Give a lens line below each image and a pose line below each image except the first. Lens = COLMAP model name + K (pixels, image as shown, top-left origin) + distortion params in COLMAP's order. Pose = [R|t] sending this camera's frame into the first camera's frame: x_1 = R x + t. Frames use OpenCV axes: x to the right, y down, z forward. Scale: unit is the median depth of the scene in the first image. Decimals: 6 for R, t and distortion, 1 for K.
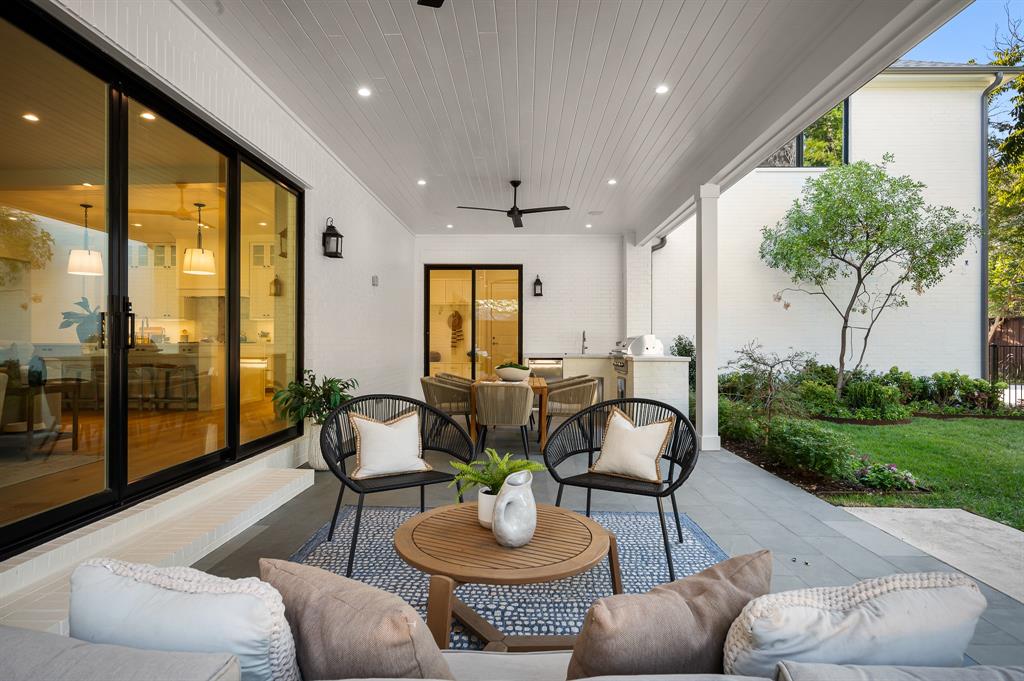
lens RADIAL K [[534.5, 0, 512.0], [0, 534.5, 340.5], [0, 0, 1]] dist [-0.001488, -0.000172]
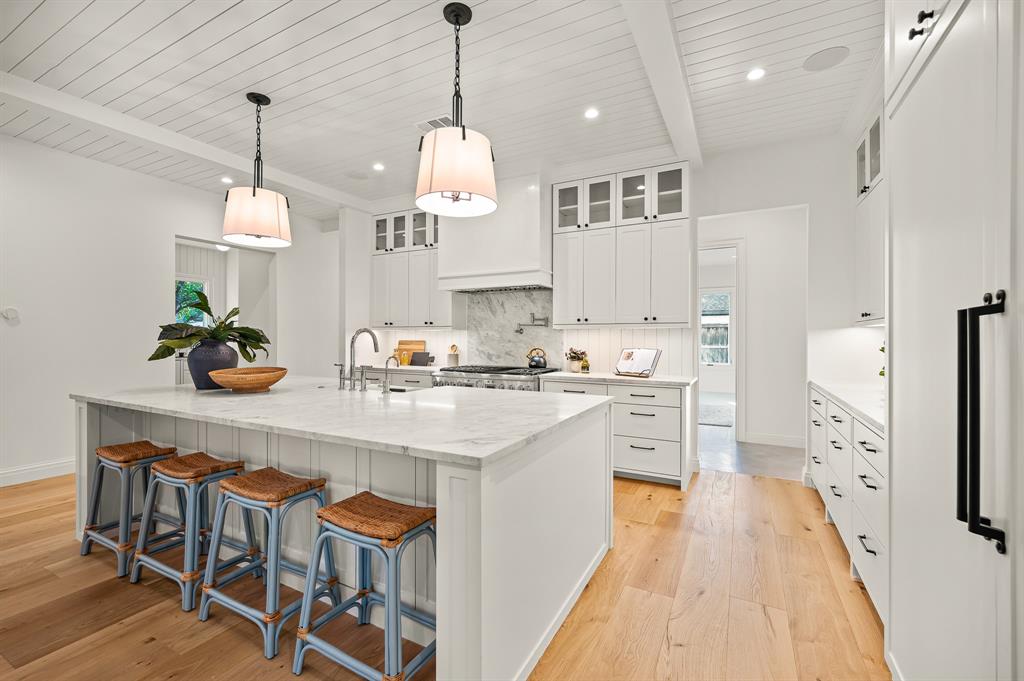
lens RADIAL K [[439.6, 0, 519.0], [0, 439.6, 339.2], [0, 0, 1]] dist [0.000381, 0.000187]
pose [[0.898000, 0.000984, -0.439995, -0.324771], [0.001766, 0.999981, 0.005841, -0.030767], [0.439993, -0.006022, 0.897981, 0.584178]]
